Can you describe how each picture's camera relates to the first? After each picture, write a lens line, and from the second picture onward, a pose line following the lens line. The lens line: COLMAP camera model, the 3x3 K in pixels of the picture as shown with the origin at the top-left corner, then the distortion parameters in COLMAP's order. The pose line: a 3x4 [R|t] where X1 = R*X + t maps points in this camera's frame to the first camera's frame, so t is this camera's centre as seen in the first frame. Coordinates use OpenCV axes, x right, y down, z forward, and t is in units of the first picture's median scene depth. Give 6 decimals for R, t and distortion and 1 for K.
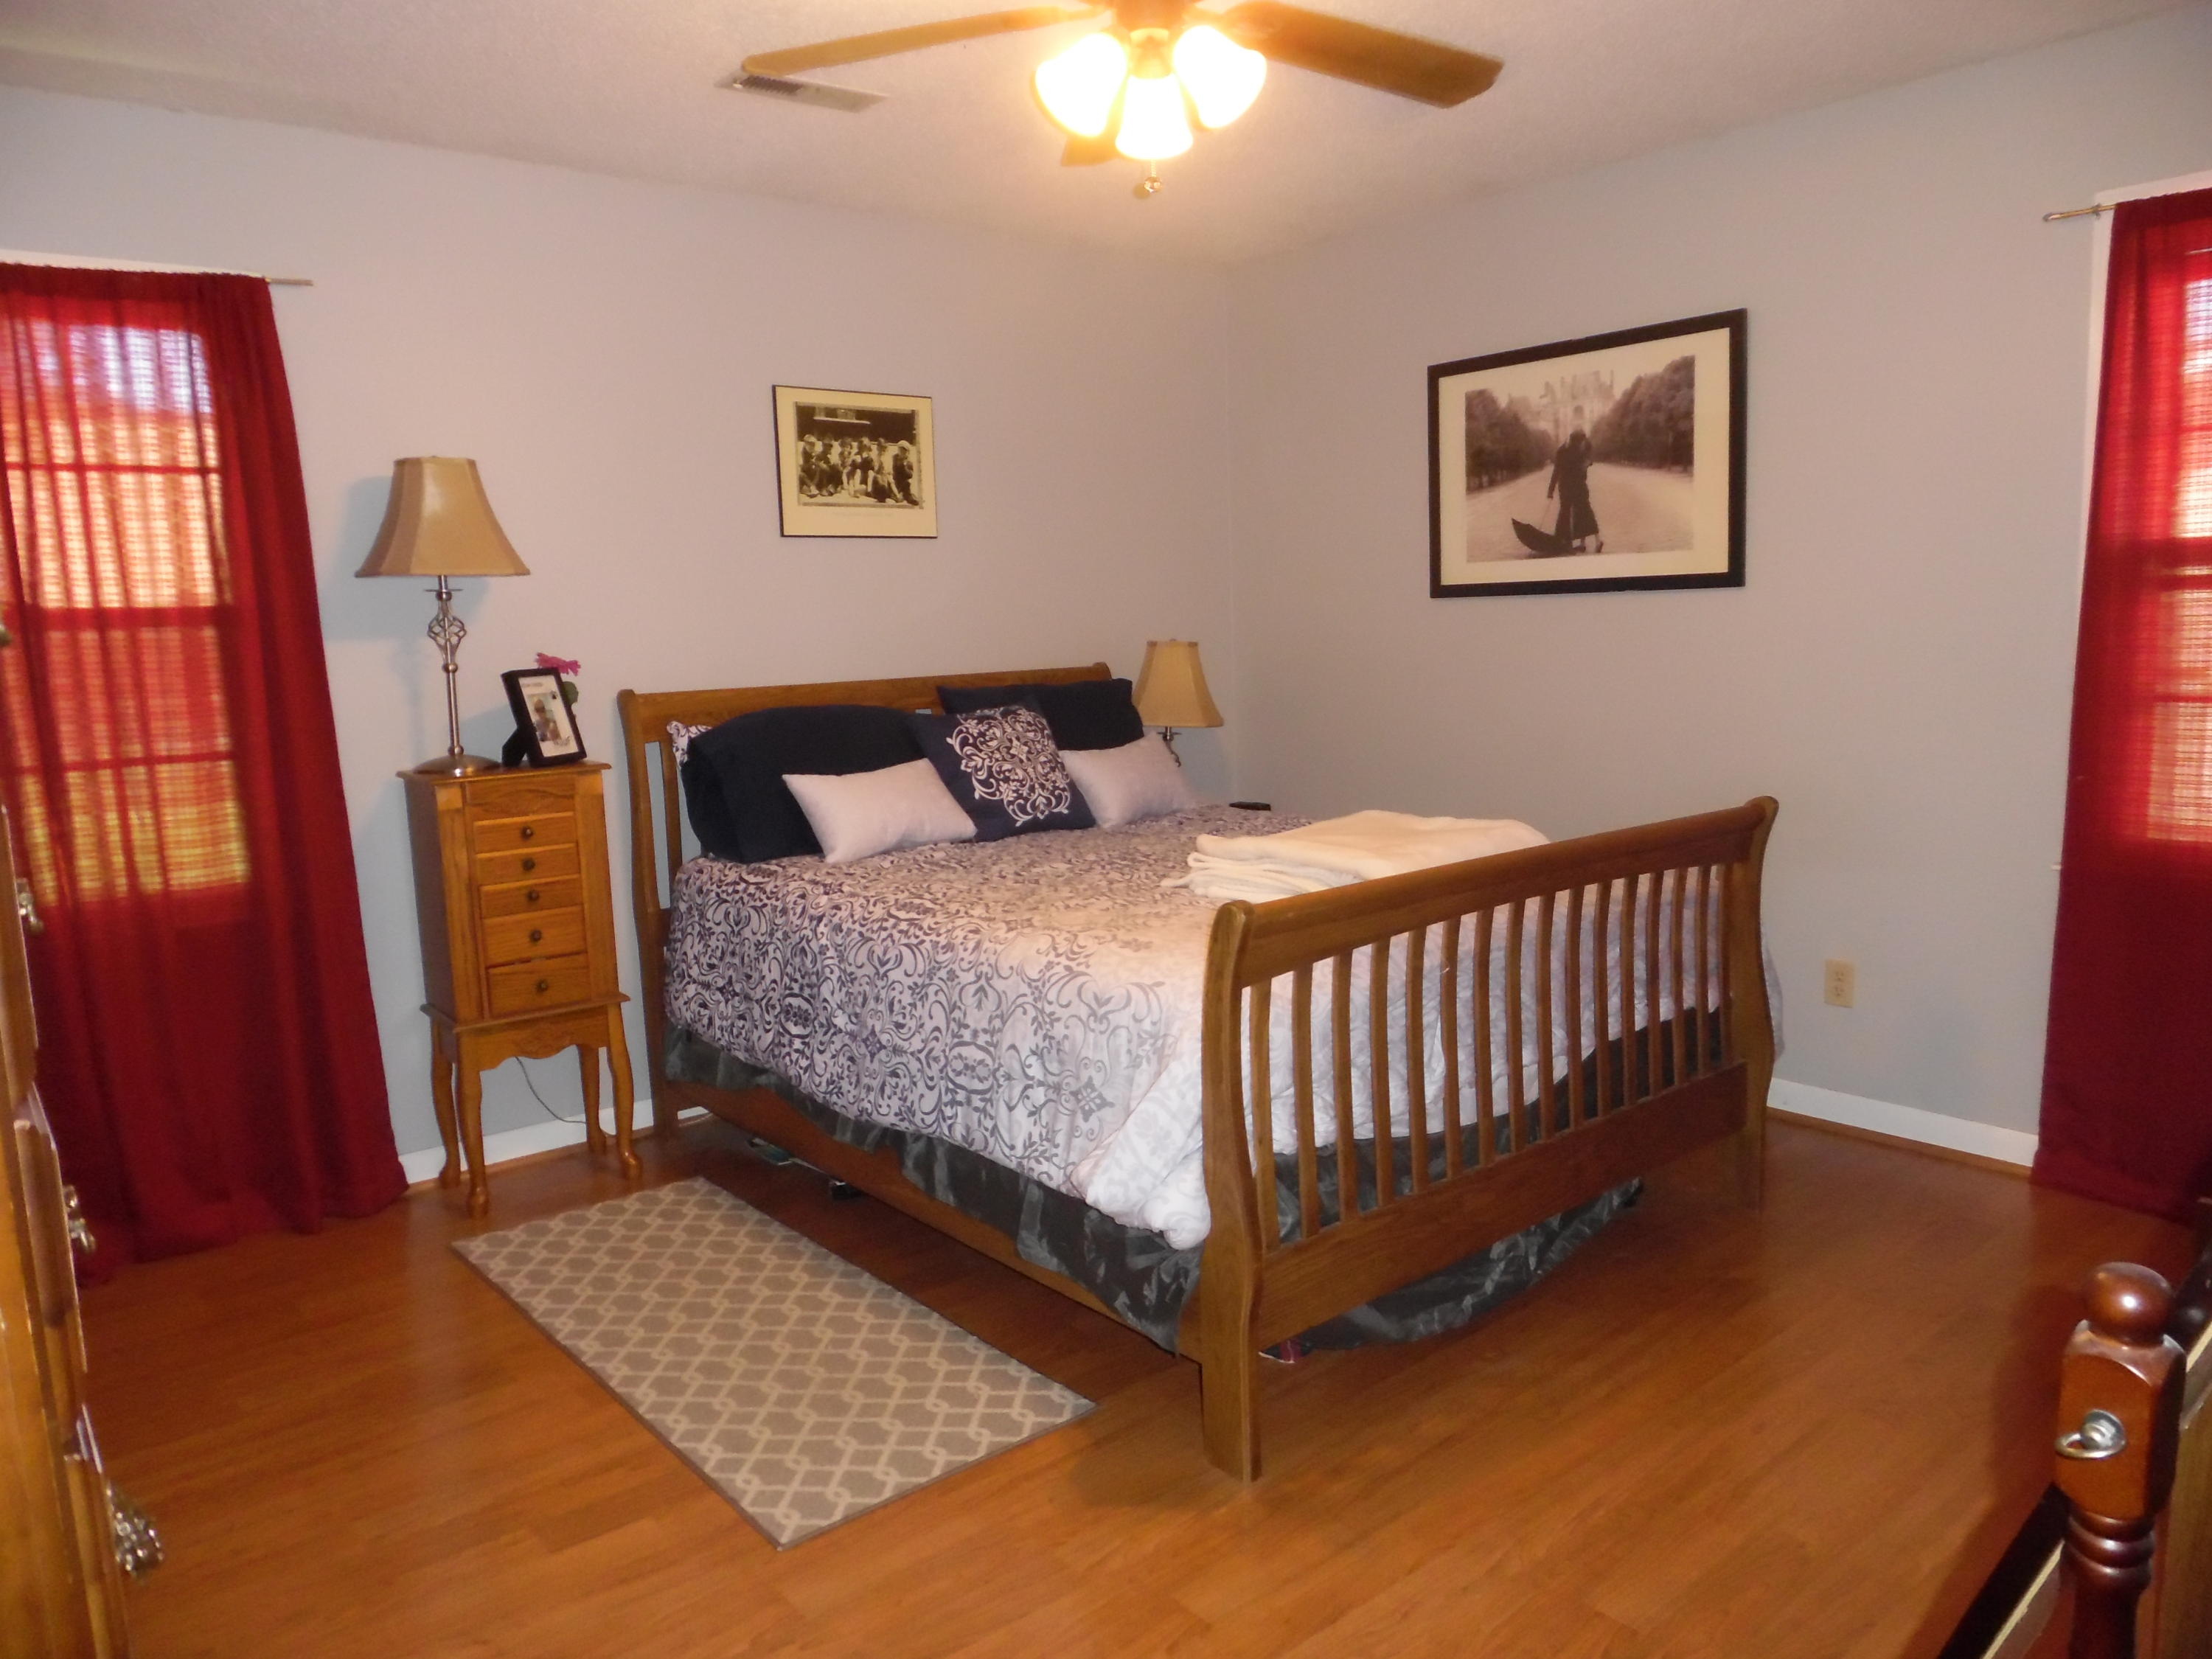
lens RADIAL K [[1538.9, 0, 1105.3], [0, 1538.9, 837.2], [0, 0, 1]] dist [-0.018835, -0.003037]
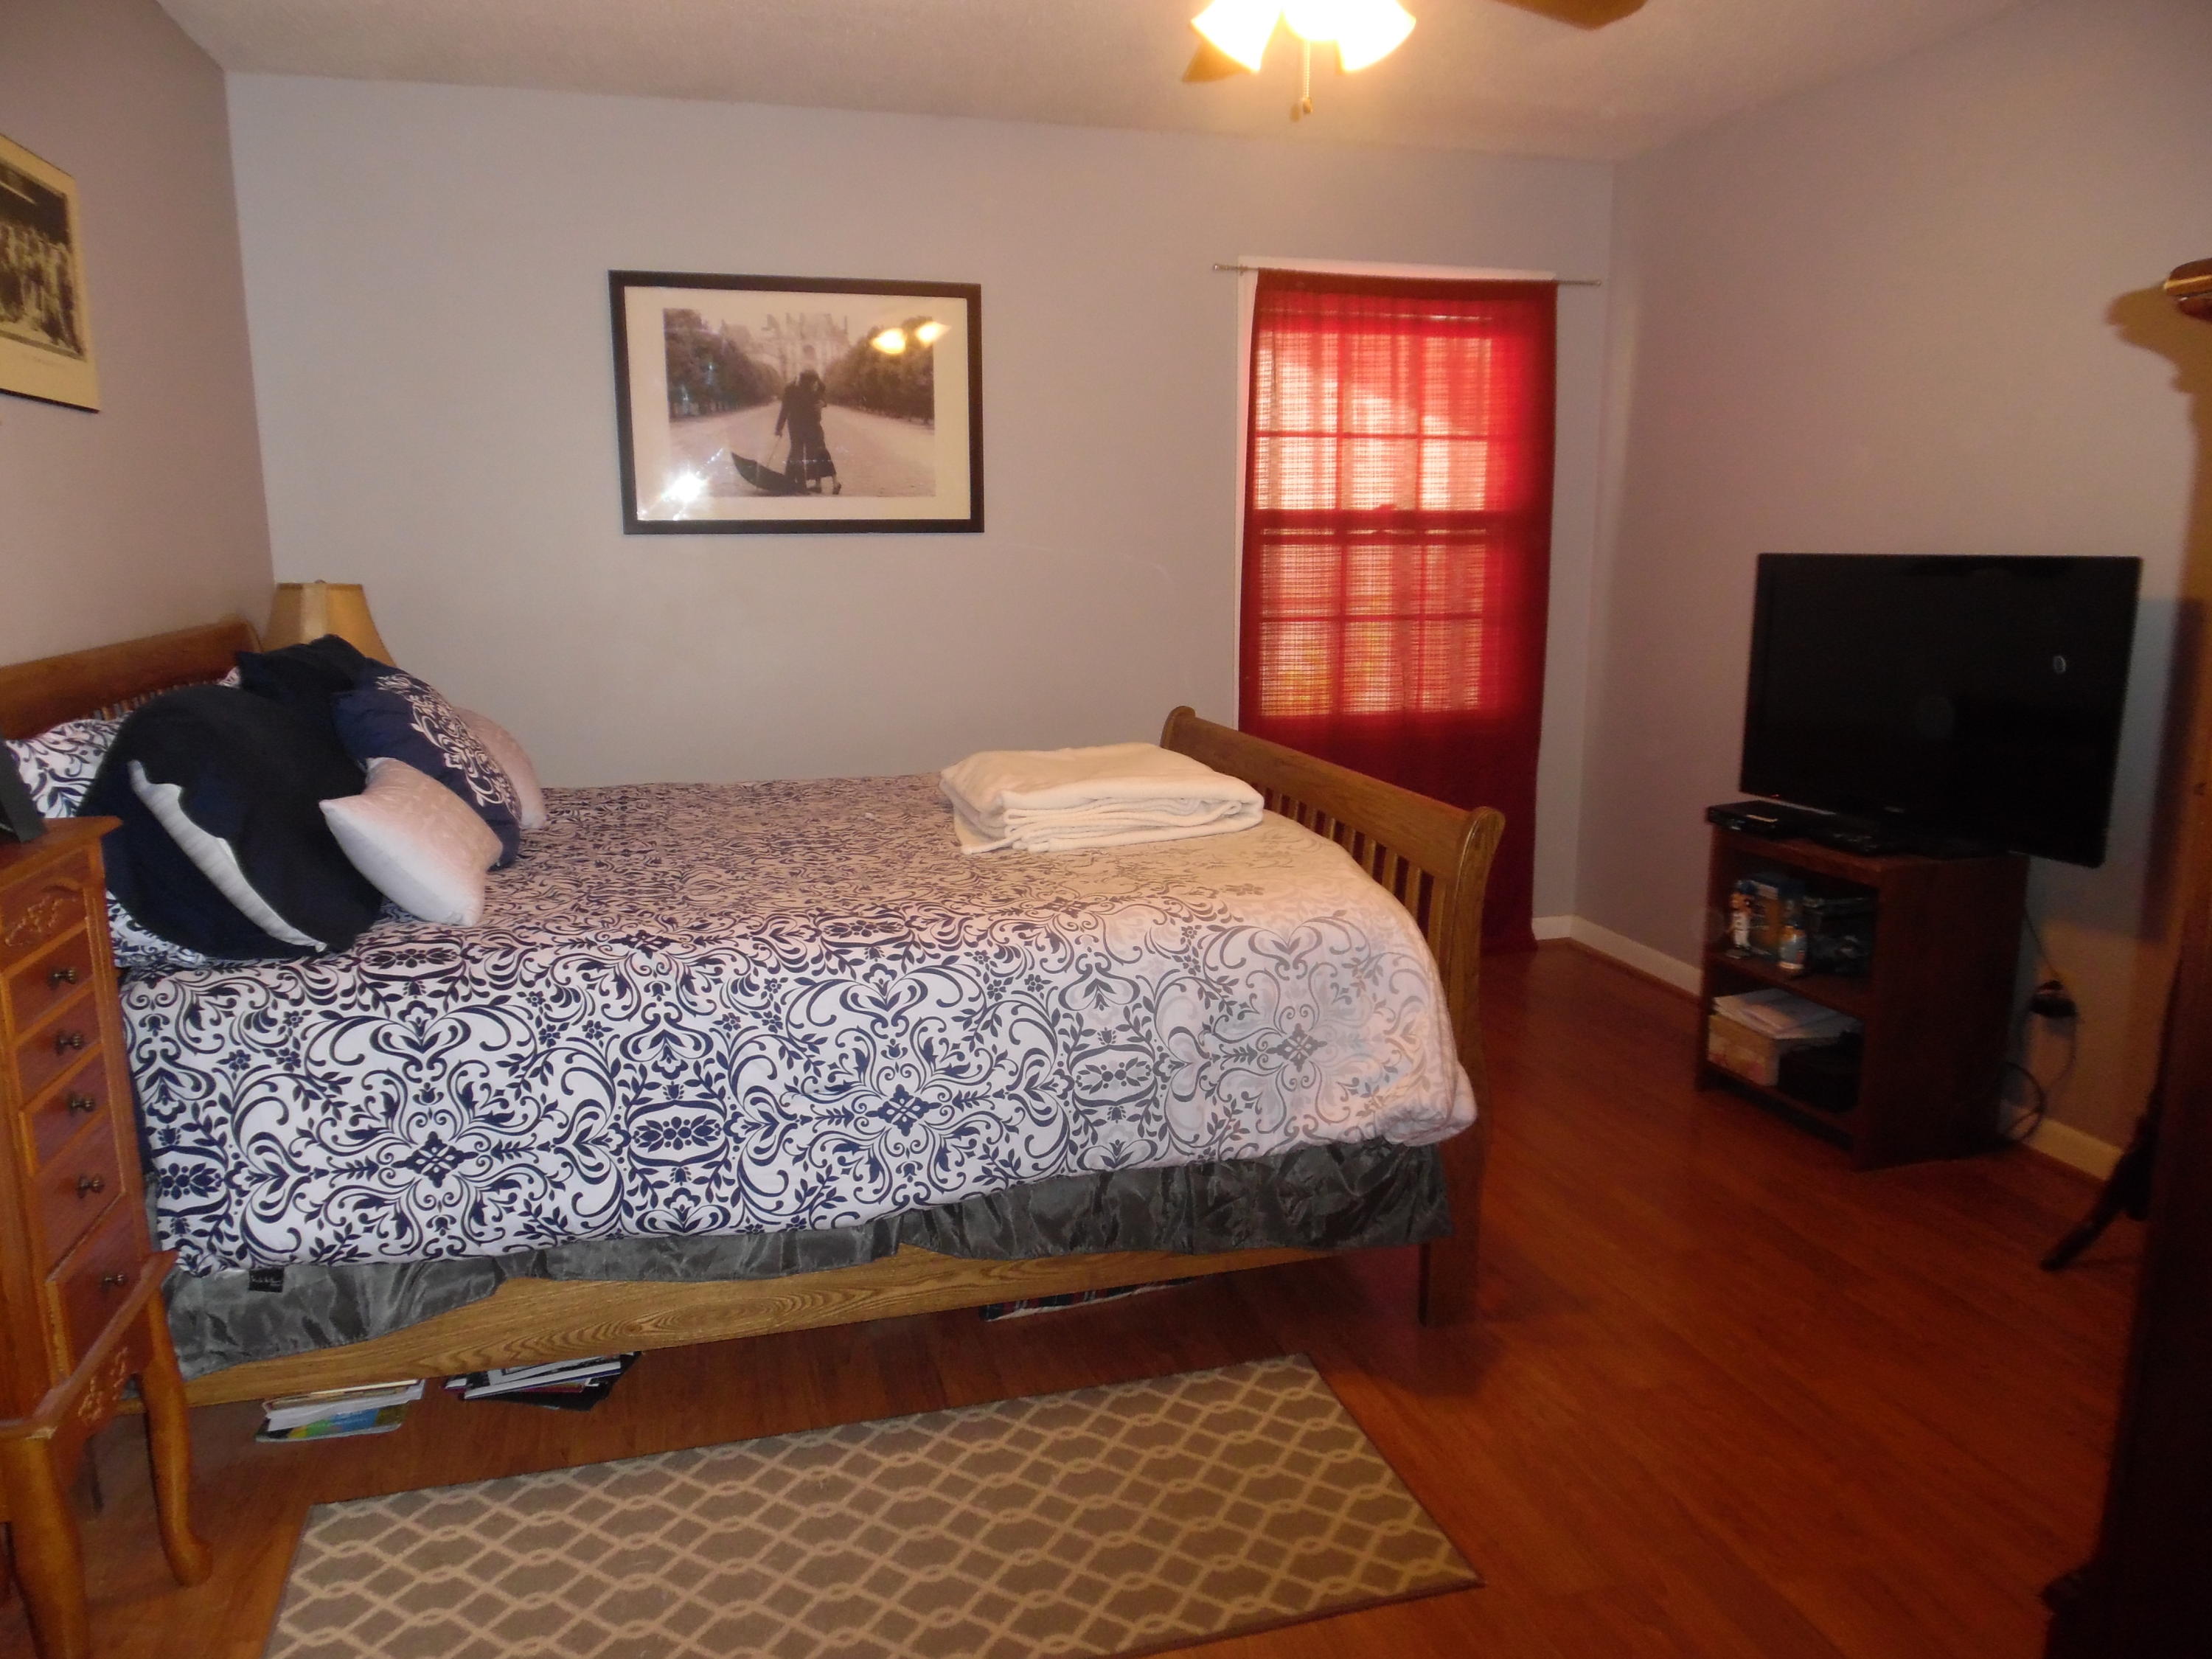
lens RADIAL K [[1538.9, 0, 1108.4], [0, 1538.9, 828.4], [0, 0, 1]] dist [-0.018835, -0.003037]
pose [[0.403713, -0.142086, 0.903785, -0.616651], [0.117958, 0.987705, 0.102589, -0.054195], [-0.907250, 0.065193, 0.415510, 0.466673]]
